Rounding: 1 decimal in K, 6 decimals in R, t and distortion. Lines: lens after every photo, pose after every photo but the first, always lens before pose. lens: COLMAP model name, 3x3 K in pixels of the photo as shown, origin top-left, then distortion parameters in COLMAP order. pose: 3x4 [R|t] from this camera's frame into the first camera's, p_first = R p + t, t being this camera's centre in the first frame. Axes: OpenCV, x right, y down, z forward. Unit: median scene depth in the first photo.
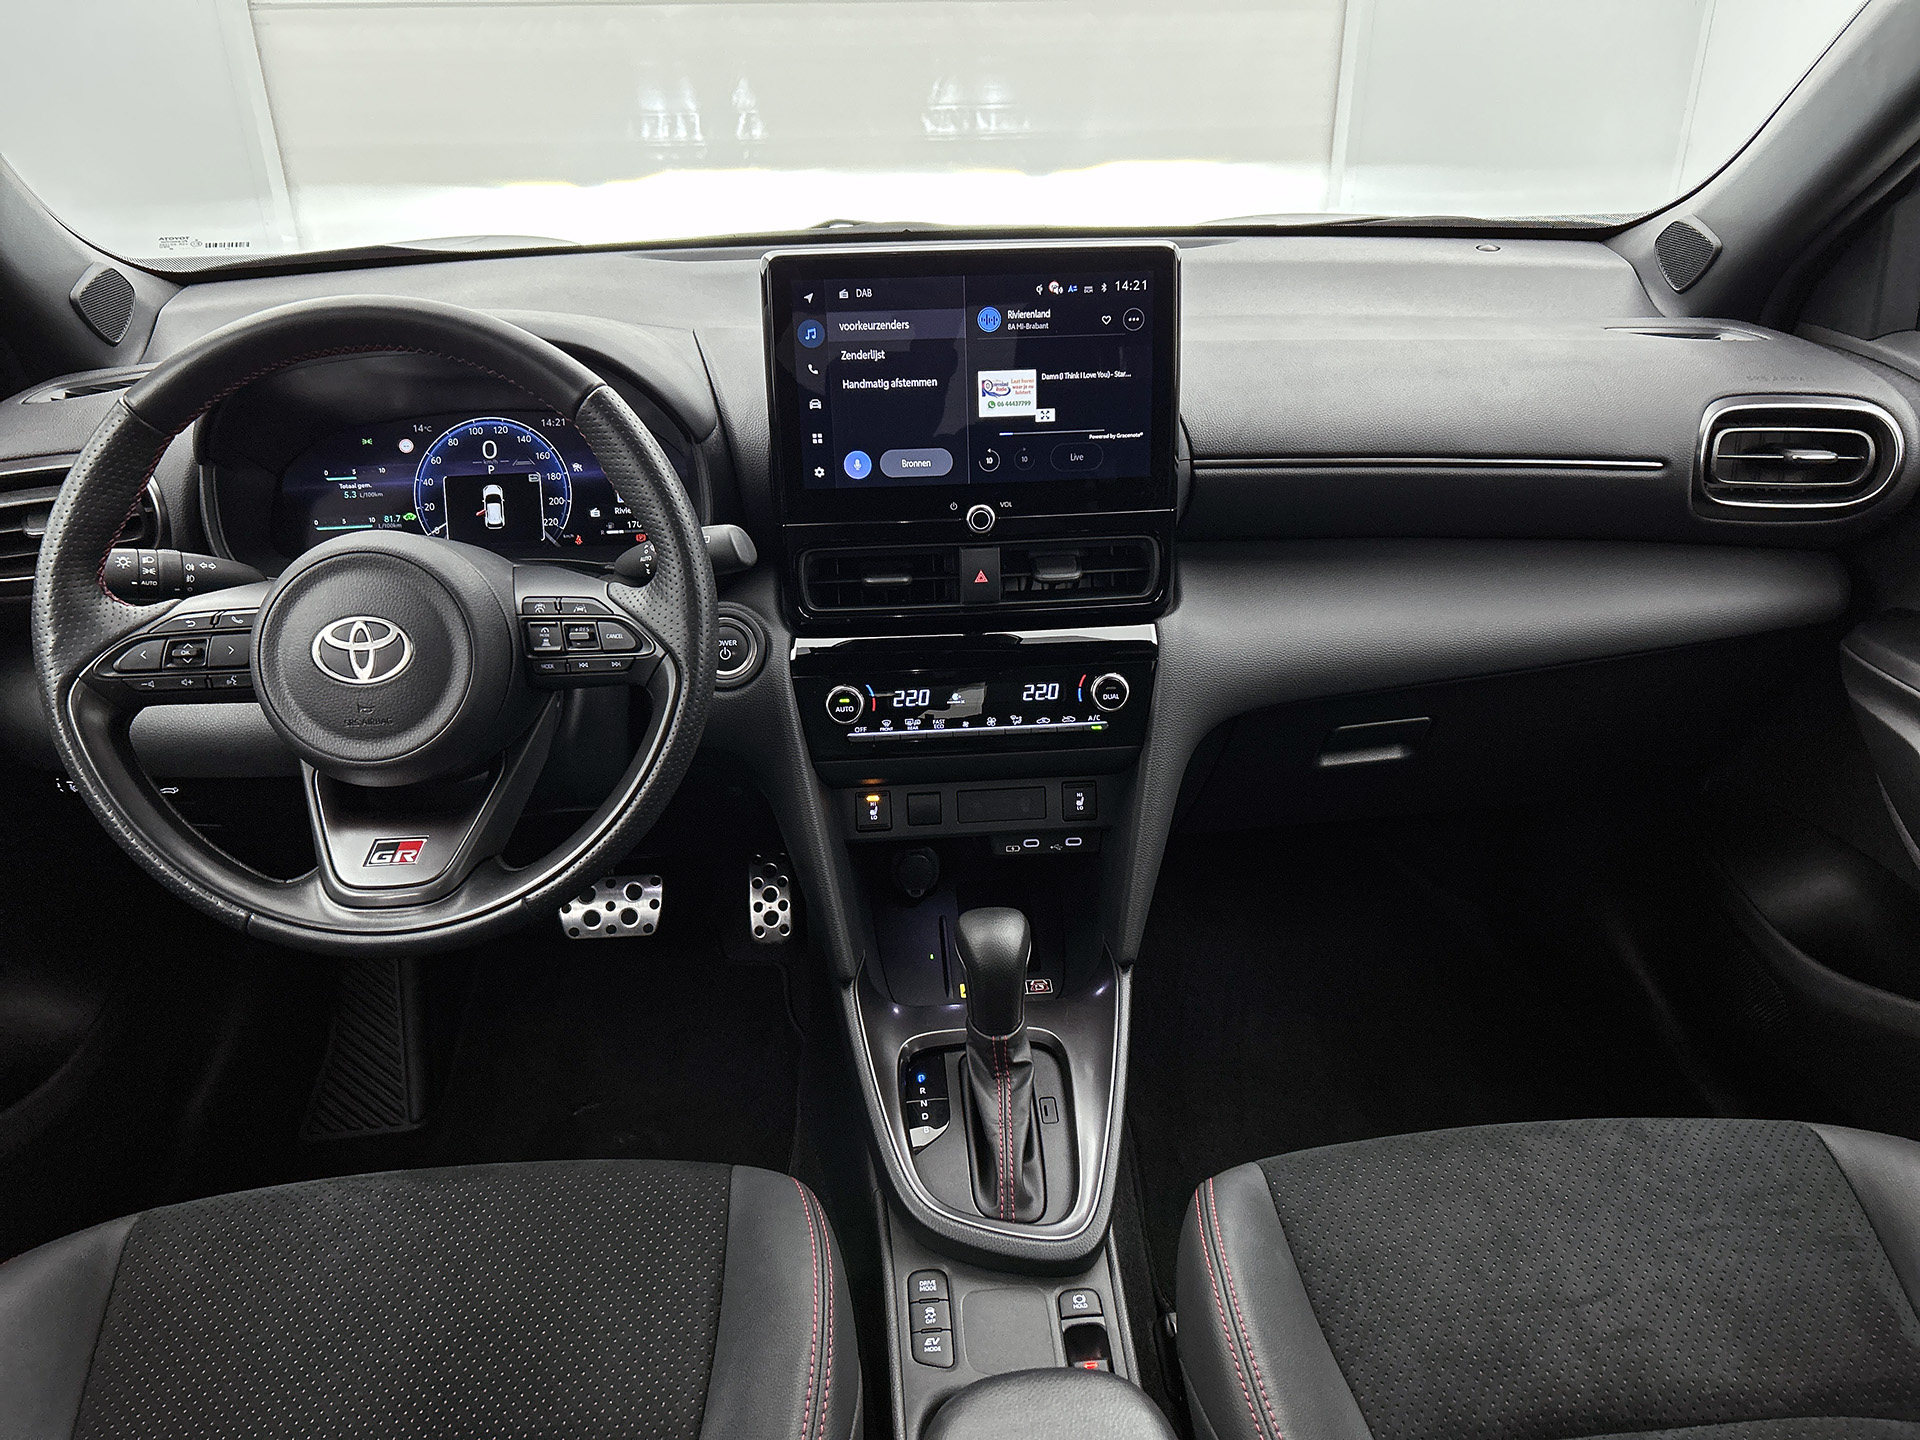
lens RADIAL K [[1450.7, 0, 966.7], [0, 1450.7, 738.7], [0, 0, 1]] dist [0.060275, -0.083335]
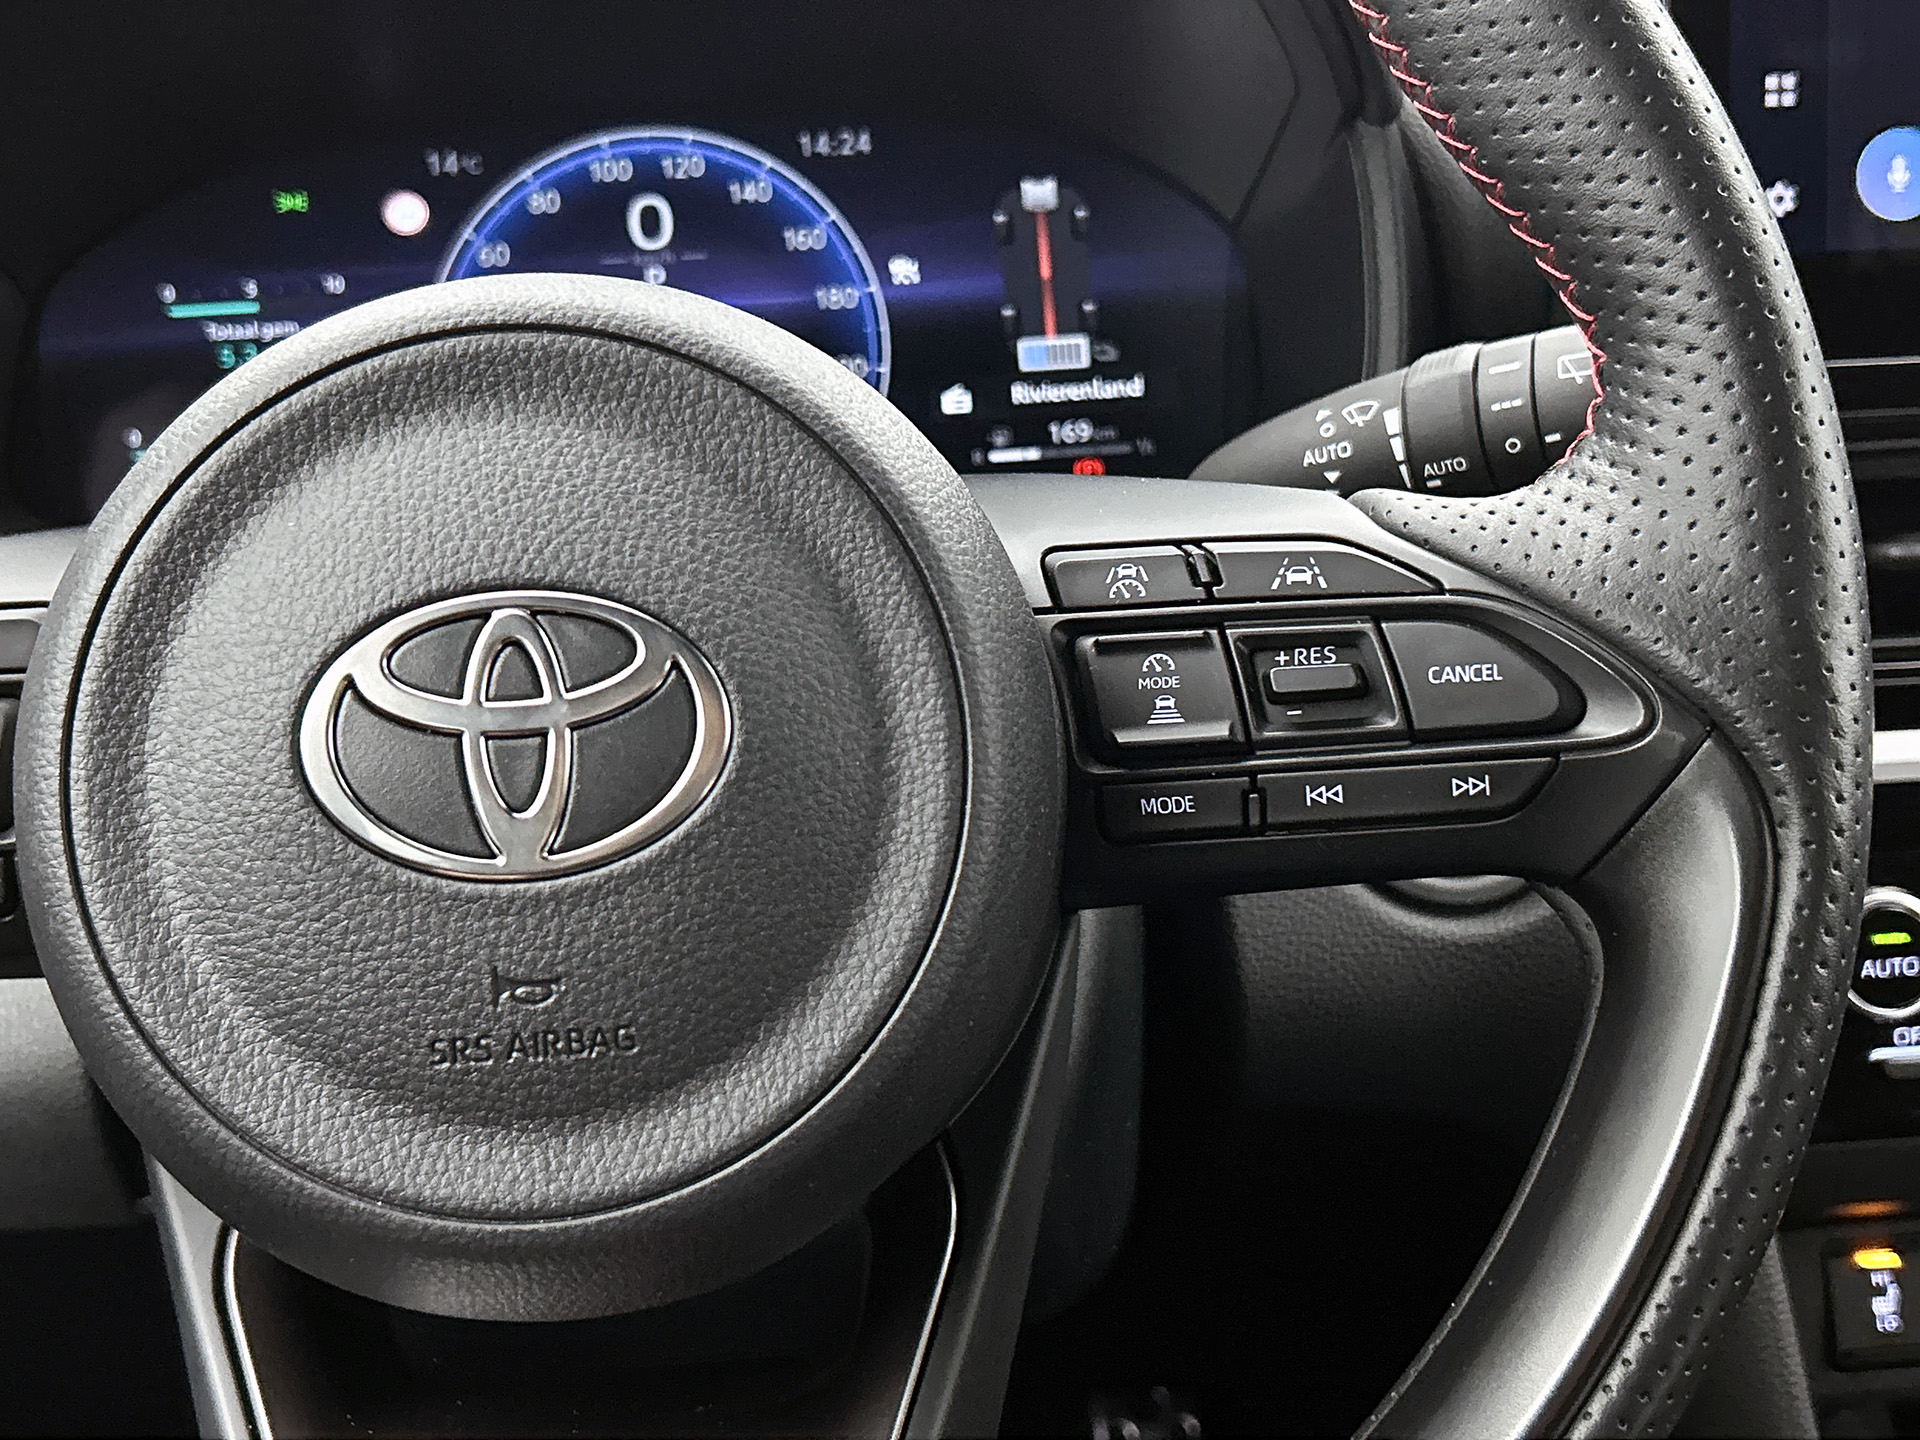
lens RADIAL K [[2378.4, 0, 971.8], [0, 2378.4, 713.9], [0, 0, 1]] dist [0.163818, -0.528114]
pose [[0.999785, -0.020588, -0.002591, -0.276515], [0.020037, 0.990317, -0.137369, -0.008038], [0.005394, 0.137287, 0.990517, 0.509270]]
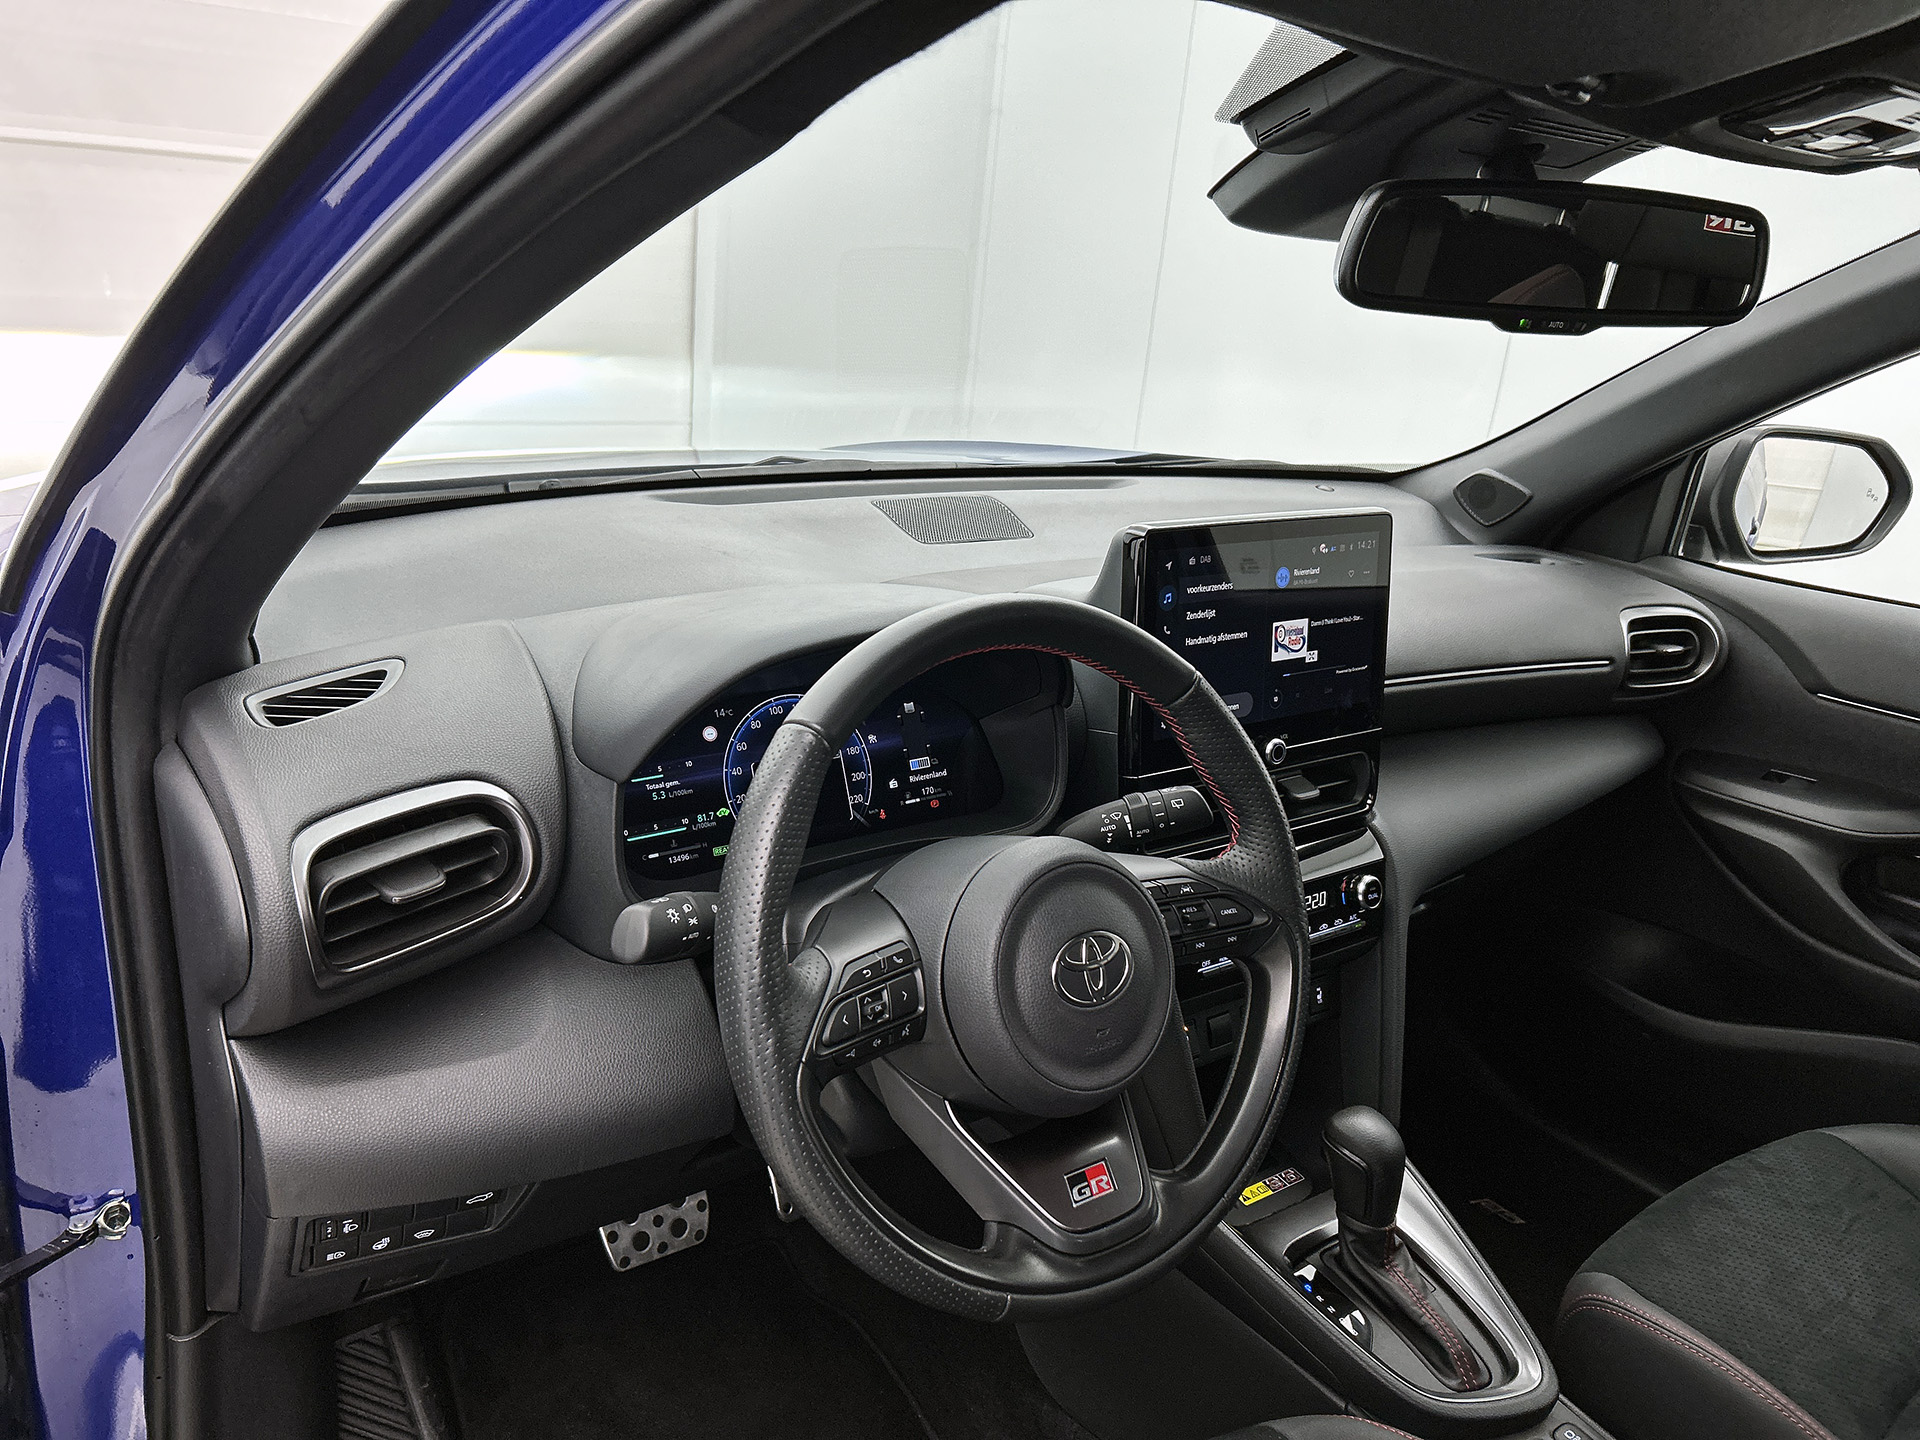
lens RADIAL K [[1460.2, 0, 960.0], [0, 1460.2, 720.0], [0, 0, 1]] dist [0.061835, -0.187745]
pose [[0.847719, -0.087298, 0.523213, -0.781770], [0.148221, 0.986058, -0.075627, -0.129456], [-0.509317, 0.141662, 0.848839, 0.183625]]
